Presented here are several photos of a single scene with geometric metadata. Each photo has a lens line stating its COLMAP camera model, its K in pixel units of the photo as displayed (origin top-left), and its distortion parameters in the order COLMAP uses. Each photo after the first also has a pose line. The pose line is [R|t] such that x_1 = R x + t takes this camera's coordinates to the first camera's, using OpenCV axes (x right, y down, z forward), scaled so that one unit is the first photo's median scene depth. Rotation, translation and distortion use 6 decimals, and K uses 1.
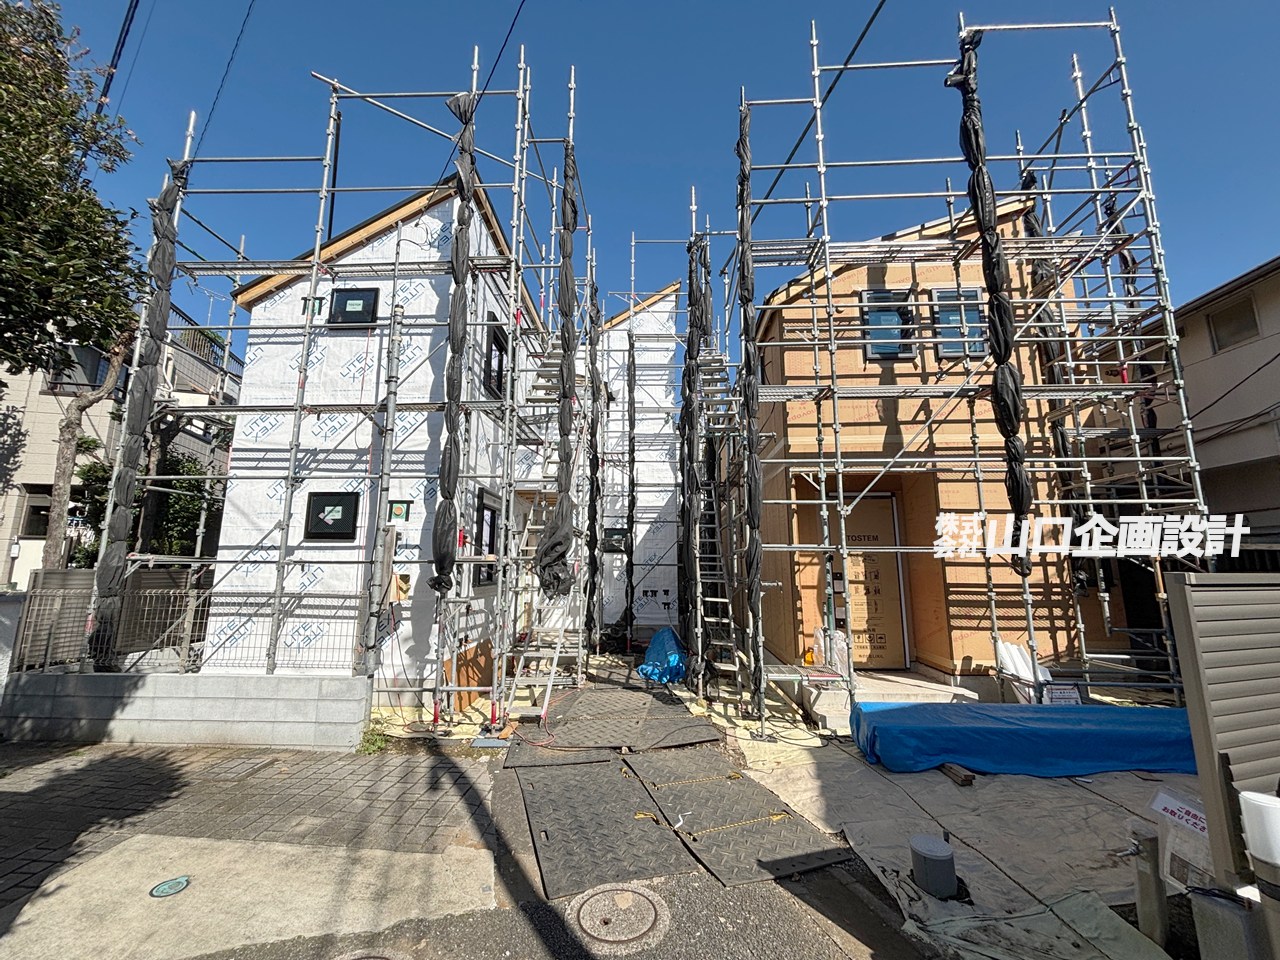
lens RADIAL K [[512.3, 0, 640.0], [0, 512.3, 480.0], [0, 0, 1]] dist [0.003087, 0.001259]
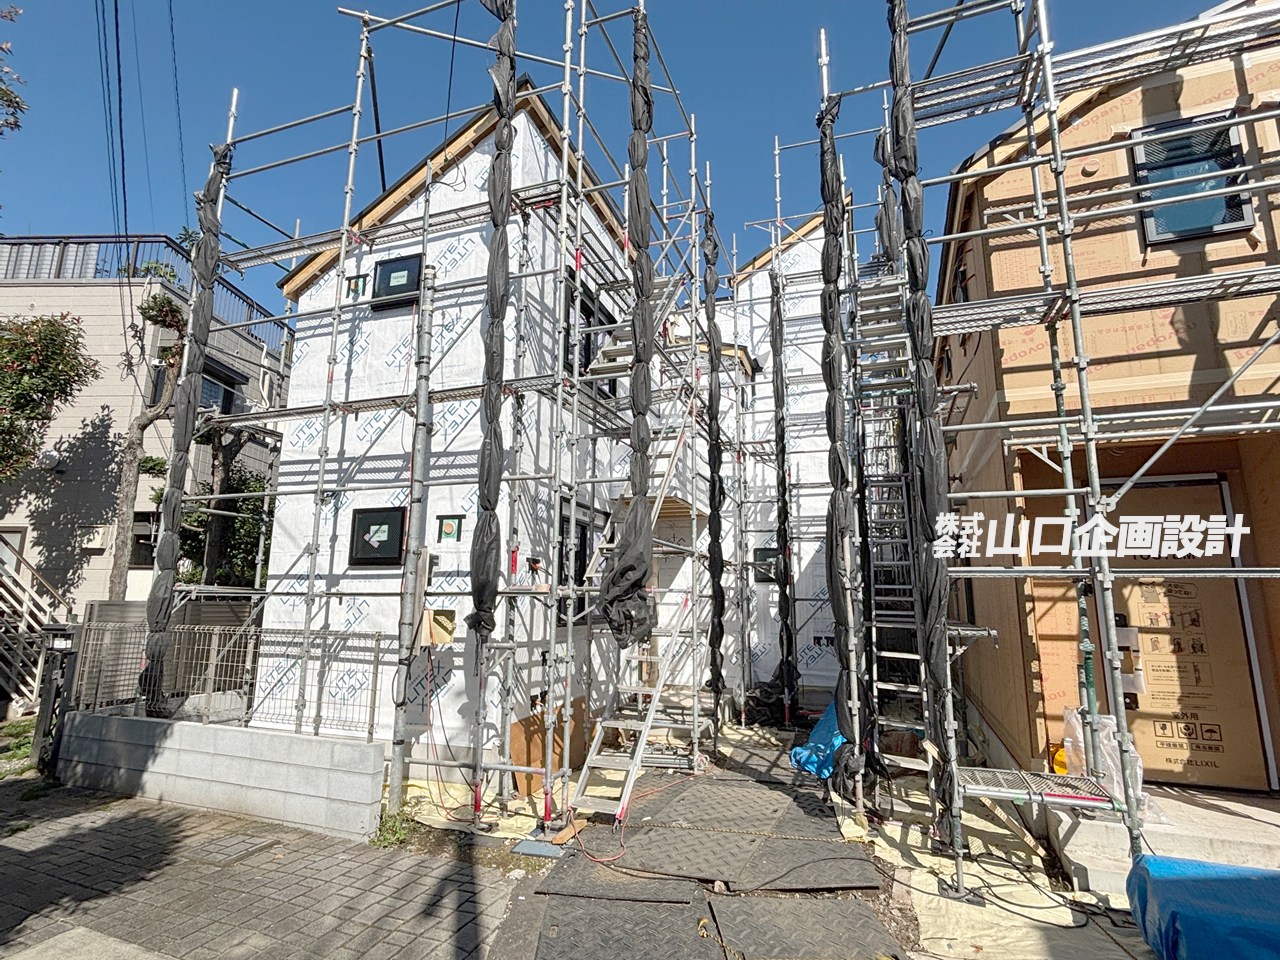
lens RADIAL K [[661.1, 0, 634.7], [0, 661.1, 478.9], [0, 0, 1]] dist [-0.012544, 0.010885]
pose [[0.953034, -0.050163, -0.298682, 0.106588], [0.045340, 0.998705, -0.023063, 0.020936], [0.299452, 0.008437, 0.954074, 0.128093]]
